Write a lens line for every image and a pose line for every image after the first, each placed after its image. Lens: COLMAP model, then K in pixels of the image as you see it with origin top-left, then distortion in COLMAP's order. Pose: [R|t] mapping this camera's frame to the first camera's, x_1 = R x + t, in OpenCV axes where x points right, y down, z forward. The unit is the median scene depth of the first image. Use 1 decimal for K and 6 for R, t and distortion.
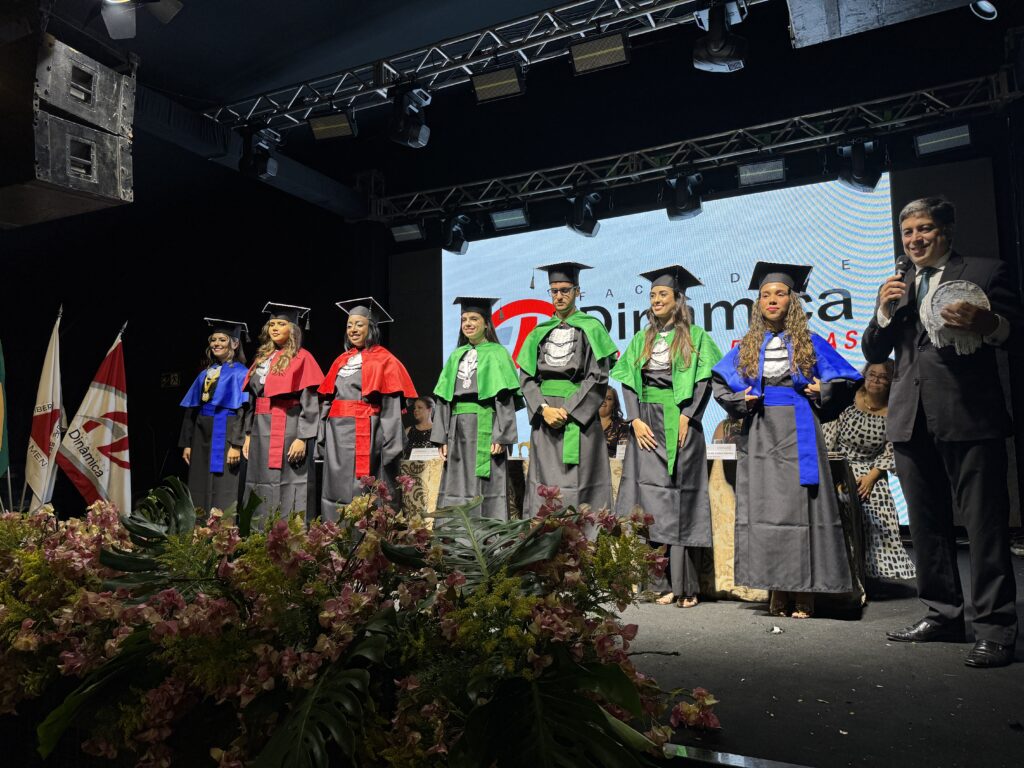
lens RADIAL K [[724.7, 0, 507.0], [0, 724.7, 374.7], [0, 0, 1]] dist [0.046291, -0.062790]
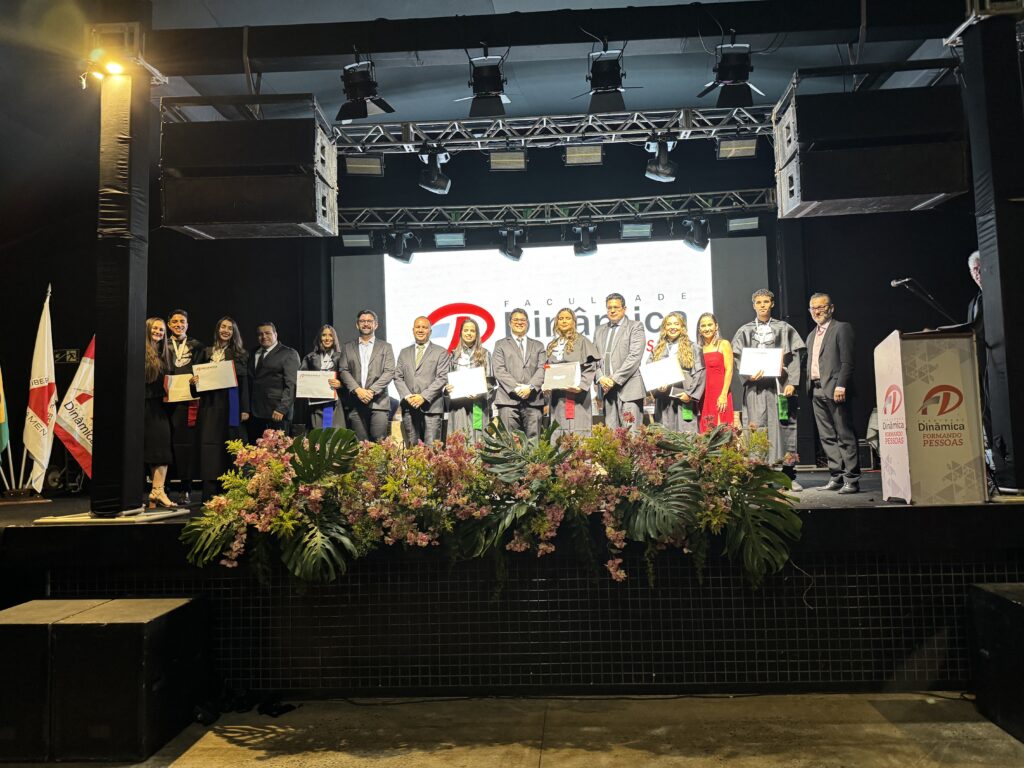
lens RADIAL K [[724.7, 0, 516.1], [0, 724.7, 390.1], [0, 0, 1]] dist [0.046291, -0.062790]
pose [[0.917667, 0.007816, 0.397273, -0.449185], [-0.024615, 0.999005, 0.037203, 0.002117], [-0.396587, -0.043919, 0.916946, -0.272935]]
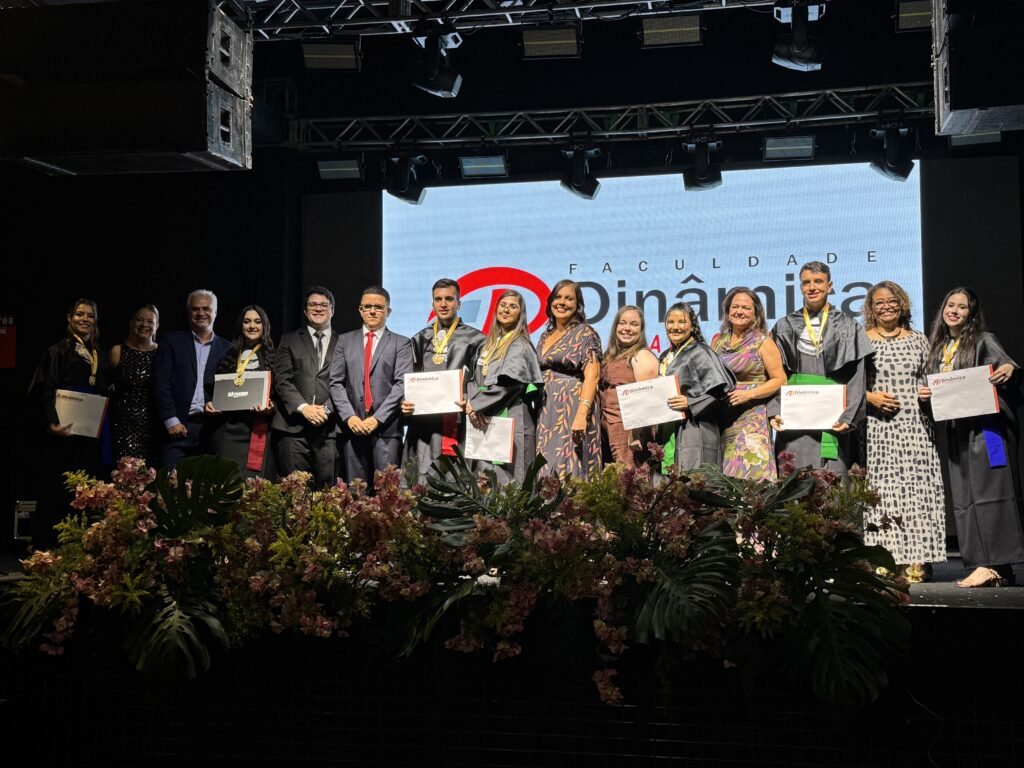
lens RADIAL K [[1245.7, 0, 509.6], [0, 1245.7, 387.3], [0, 0, 1]] dist [0.047307, 0.000000]
pose [[0.966396, 0.032210, 0.255031, -0.352550], [-0.039088, 0.998995, 0.021946, -0.001435], [-0.254067, -0.031177, 0.966684, -0.394575]]
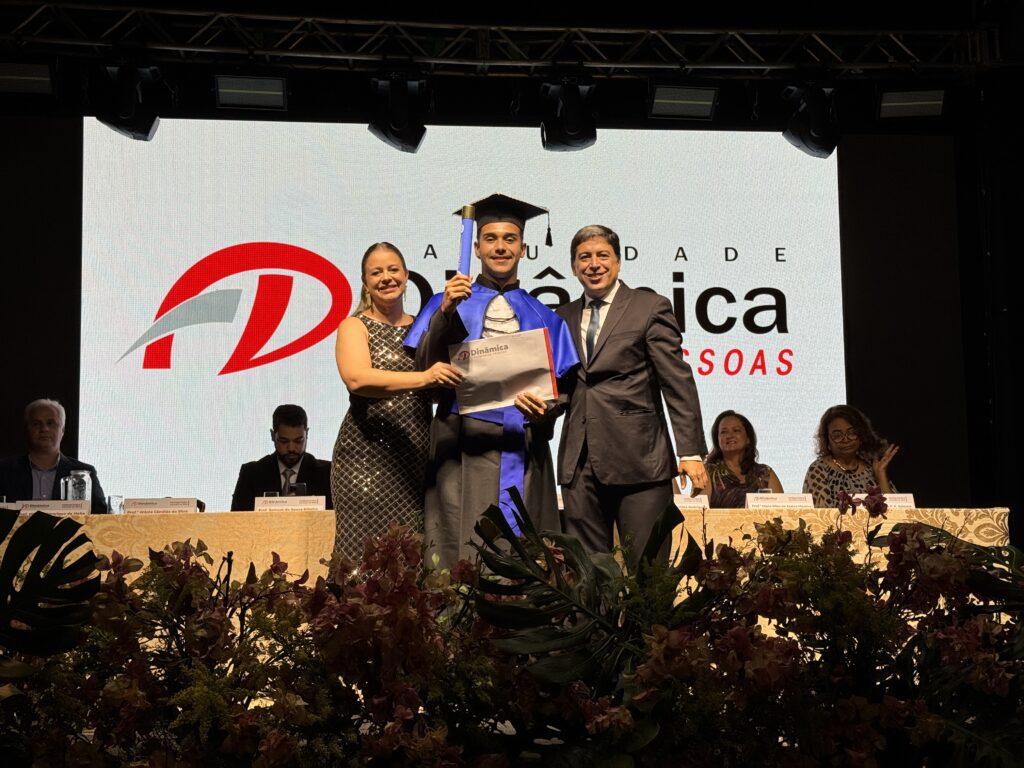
lens RADIAL K [[1436.1, 0, 521.9], [0, 1436.1, 398.5], [0, 0, 1]] dist [0.104357, 0.000000]
pose [[0.838826, 0.065346, 0.540463, -0.448636], [-0.060095, 0.997817, -0.027374, 0.036872], [-0.541072, -0.009517, 0.840922, -0.029786]]
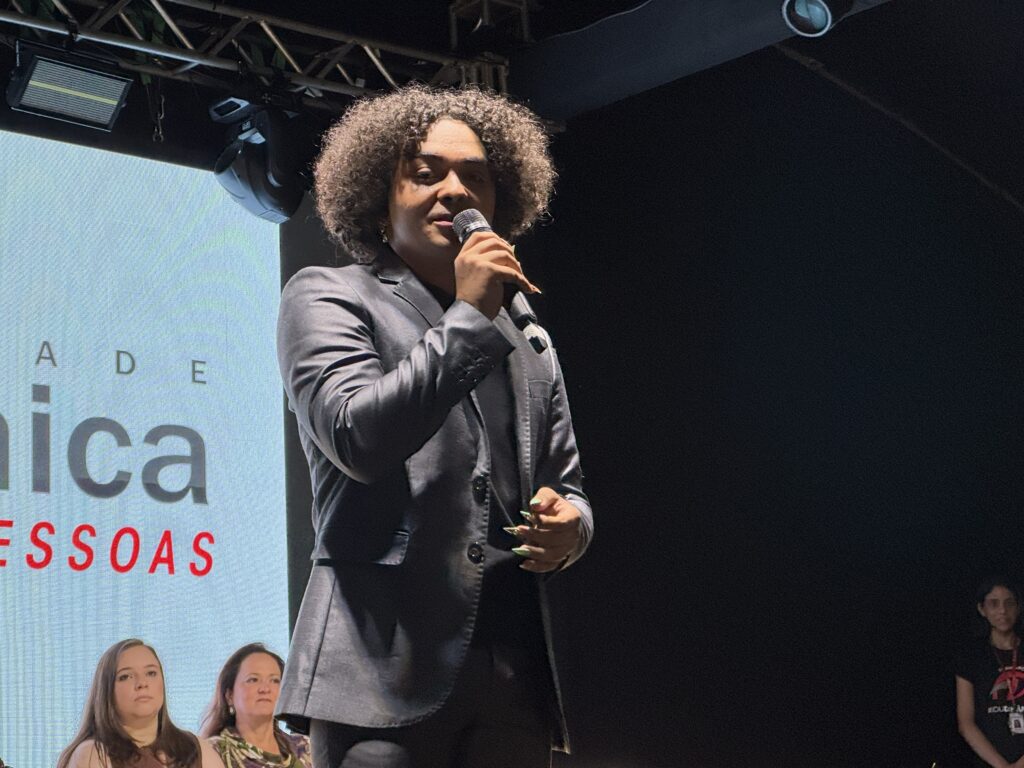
lens RADIAL K [[2294.9, 0, 516.4], [0, 2294.9, 381.2], [0, 0, 1]] dist [0.165146, 0.000000]
pose [[0.372149, 0.175136, 0.911500, -0.617546], [-0.076483, 0.984484, -0.157932, 0.044691], [-0.925016, -0.010940, 0.379770, 0.308061]]
